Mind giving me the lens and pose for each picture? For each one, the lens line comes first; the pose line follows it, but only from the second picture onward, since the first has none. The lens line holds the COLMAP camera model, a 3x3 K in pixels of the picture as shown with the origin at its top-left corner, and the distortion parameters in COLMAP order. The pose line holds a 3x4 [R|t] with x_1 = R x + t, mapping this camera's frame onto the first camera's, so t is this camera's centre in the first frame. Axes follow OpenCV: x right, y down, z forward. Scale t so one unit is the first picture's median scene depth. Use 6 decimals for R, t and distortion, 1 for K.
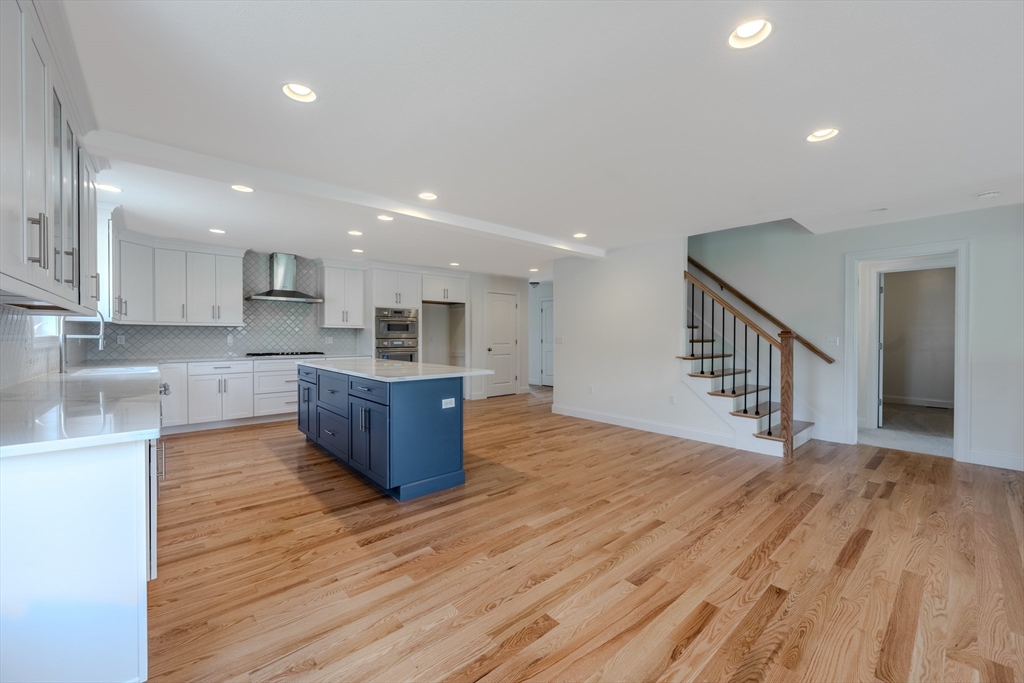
lens RADIAL K [[399.9, 0, 512.0], [0, 399.9, 341.5], [0, 0, 1]] dist [0.000710, 0.000069]
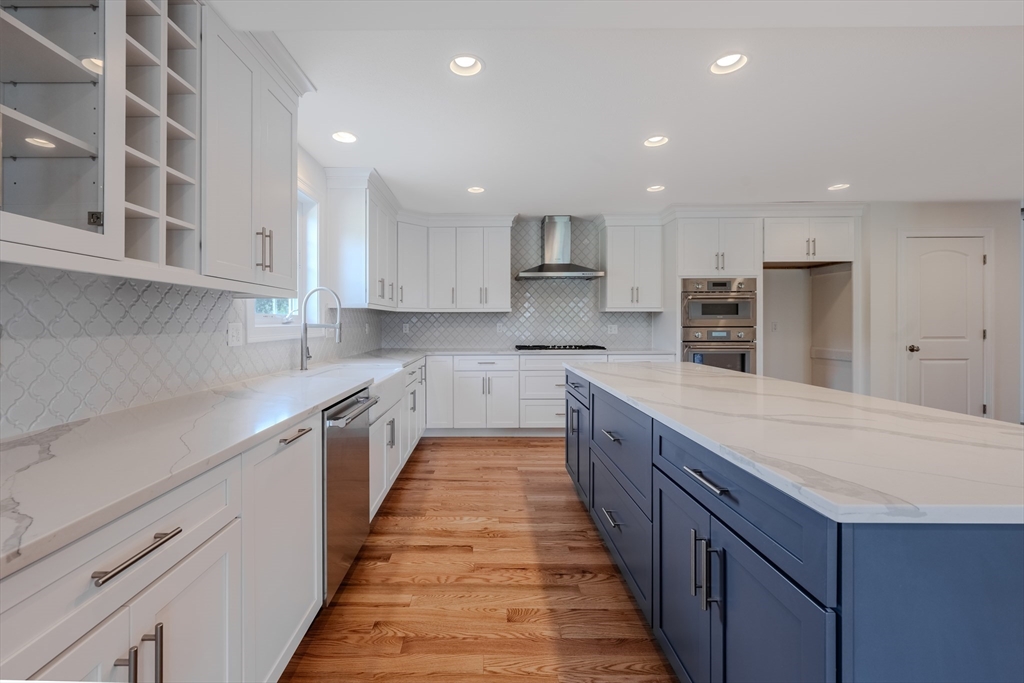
lens RADIAL K [[416.5, 0, 481.6], [0, 416.5, 326.4], [0, 0, 1]] dist [-0.000112, -0.000031]
pose [[0.740131, 0.002105, -0.672459, -0.140556], [-0.004354, 0.999989, -0.001662, -0.006564], [0.672448, 0.004158, 0.740133, 0.314702]]
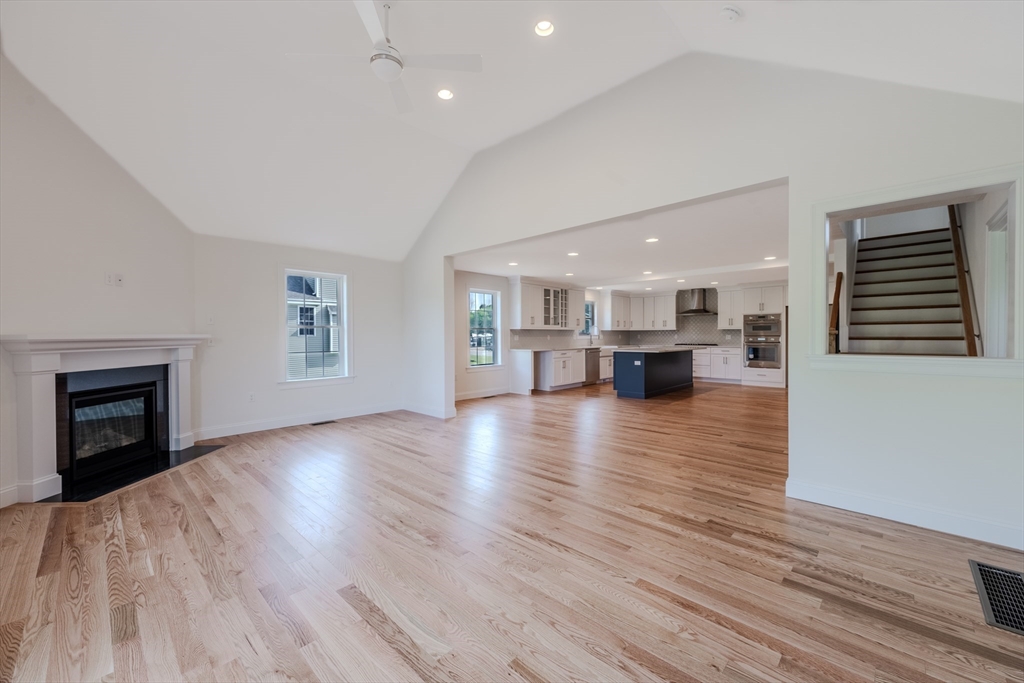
lens RADIAL K [[408.5, 0, 512.0], [0, 408.5, 341.5], [0, 0, 1]] dist [-0.000100, 0.000013]
pose [[0.079286, 0.011476, -0.996786, 1.186497], [-0.005863, 0.999922, 0.011046, 0.001382], [0.996835, 0.004969, 0.079347, 0.029117]]
